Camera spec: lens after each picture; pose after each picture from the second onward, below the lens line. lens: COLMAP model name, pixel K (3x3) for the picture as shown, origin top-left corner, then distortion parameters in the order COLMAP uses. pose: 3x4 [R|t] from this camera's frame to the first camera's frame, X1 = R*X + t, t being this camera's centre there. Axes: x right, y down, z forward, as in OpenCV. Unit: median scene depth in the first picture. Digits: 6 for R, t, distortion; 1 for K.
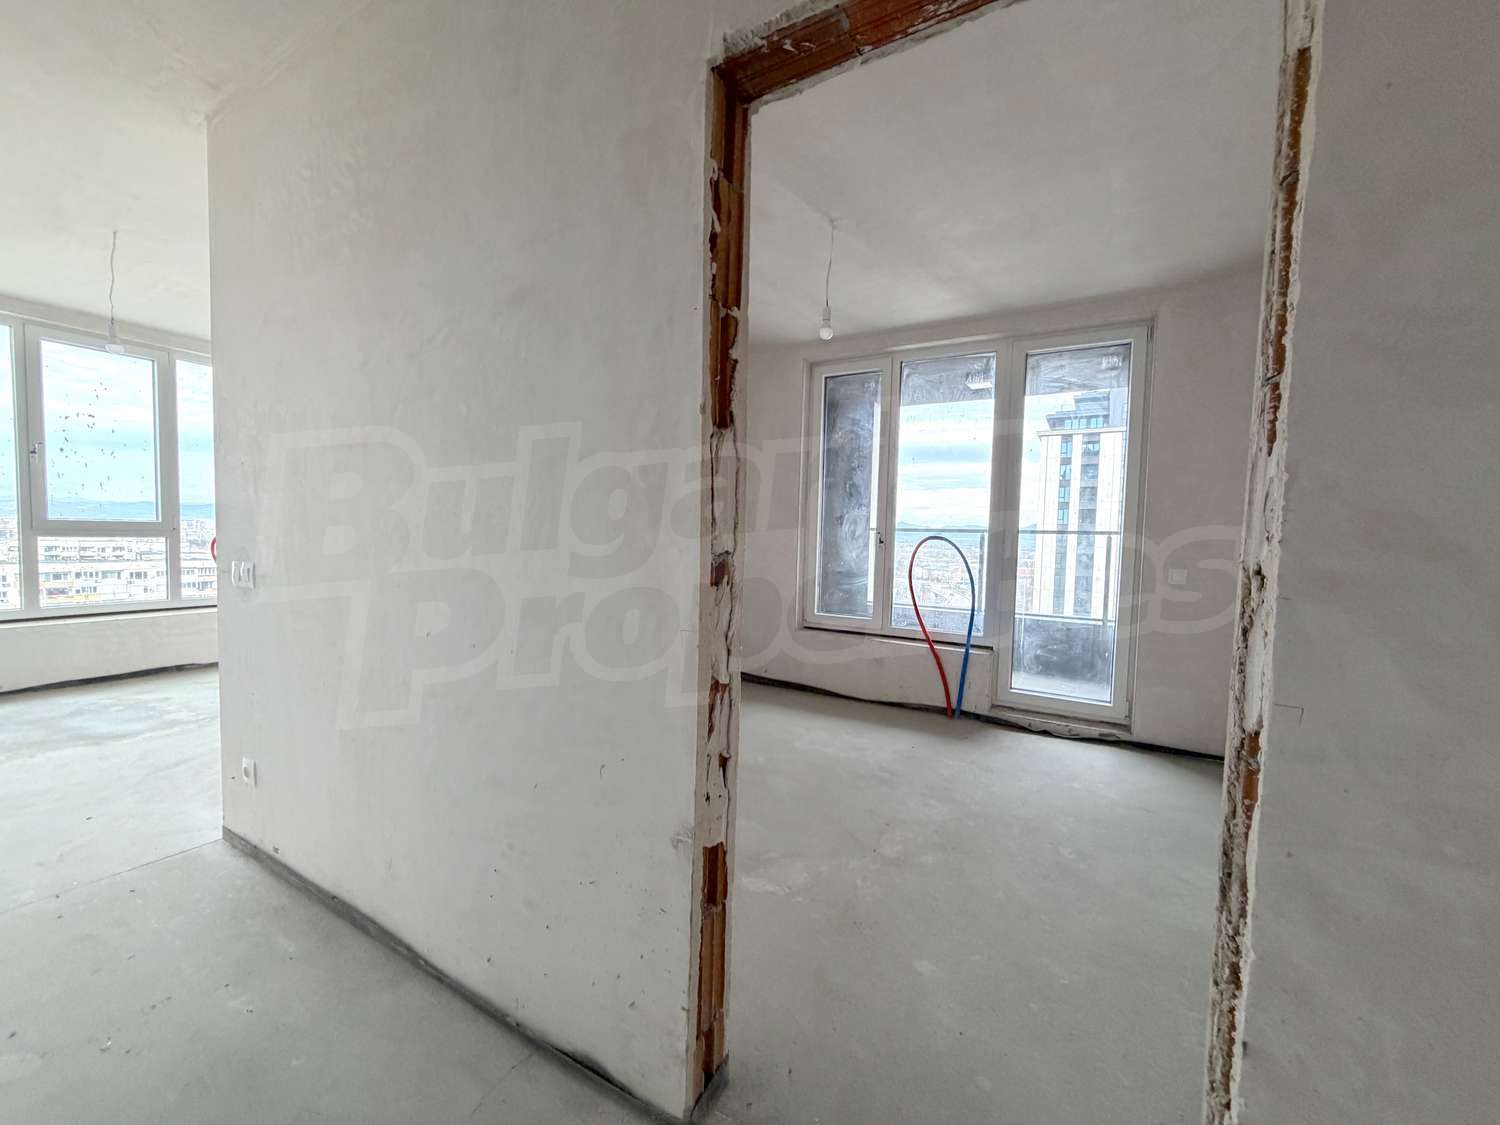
lens RADIAL K [[597.1, 0, 744.8], [0, 597.1, 563.6], [0, 0, 1]] dist [-0.000860, 0.000116]
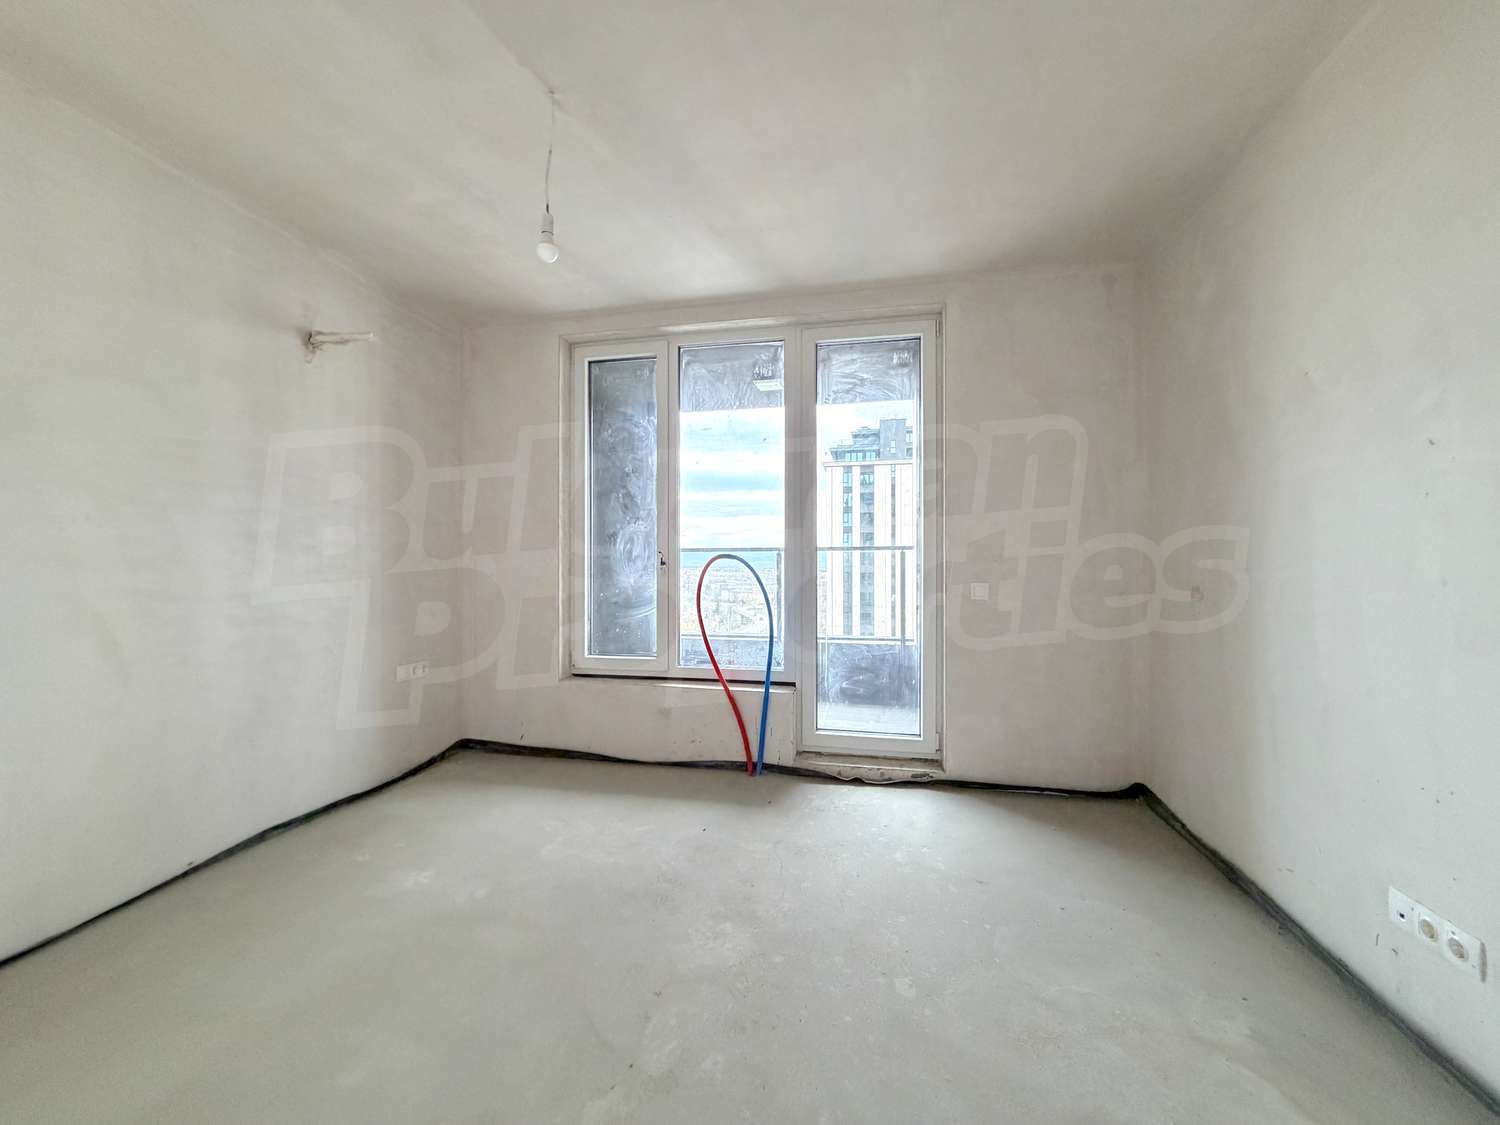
lens RADIAL K [[597.1, 0, 744.8], [0, 597.1, 563.6], [0, 0, 1]] dist [-0.000860, 0.000116]
pose [[0.949478, -0.026893, 0.312680, 0.088200], [0.040803, 0.998443, -0.038028, -0.000325], [-0.311171, 0.048865, 0.949097, 0.212706]]
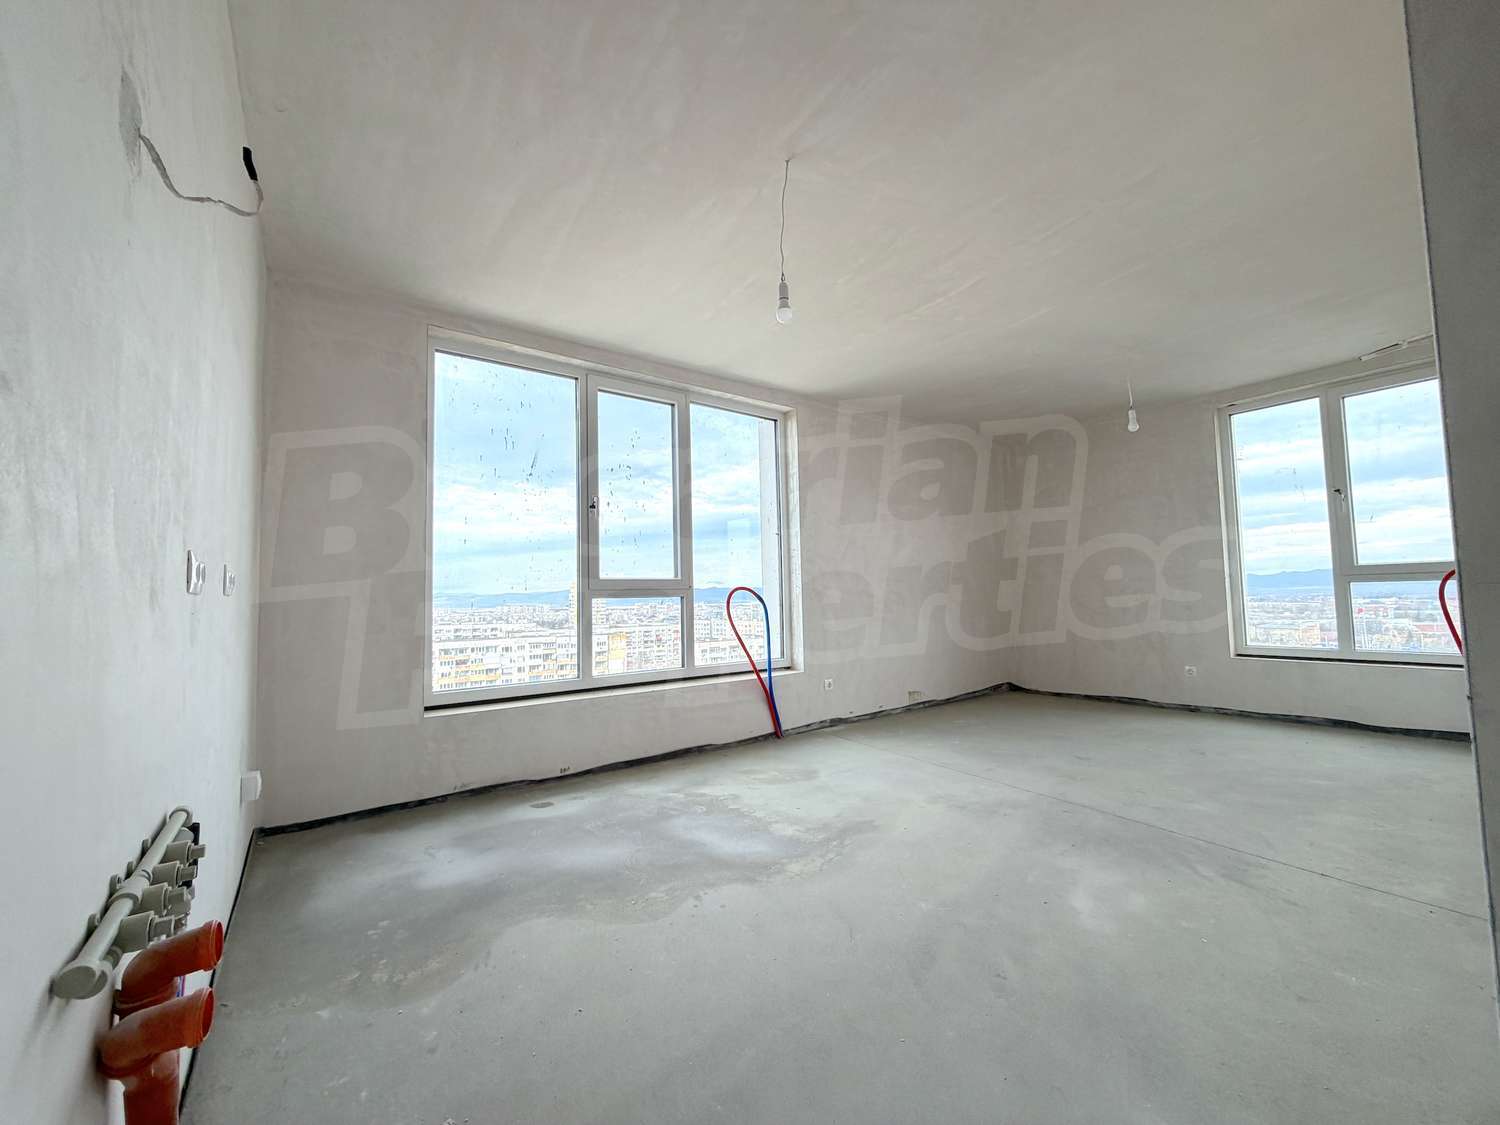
lens RADIAL K [[597.1, 0, 744.8], [0, 597.1, 563.6], [0, 0, 1]] dist [-0.000860, 0.000116]
pose [[0.915585, -0.070464, -0.395902, -0.638915], [0.025478, 0.992715, -0.117764, 0.016703], [0.401316, 0.097736, 0.910710, 0.268700]]
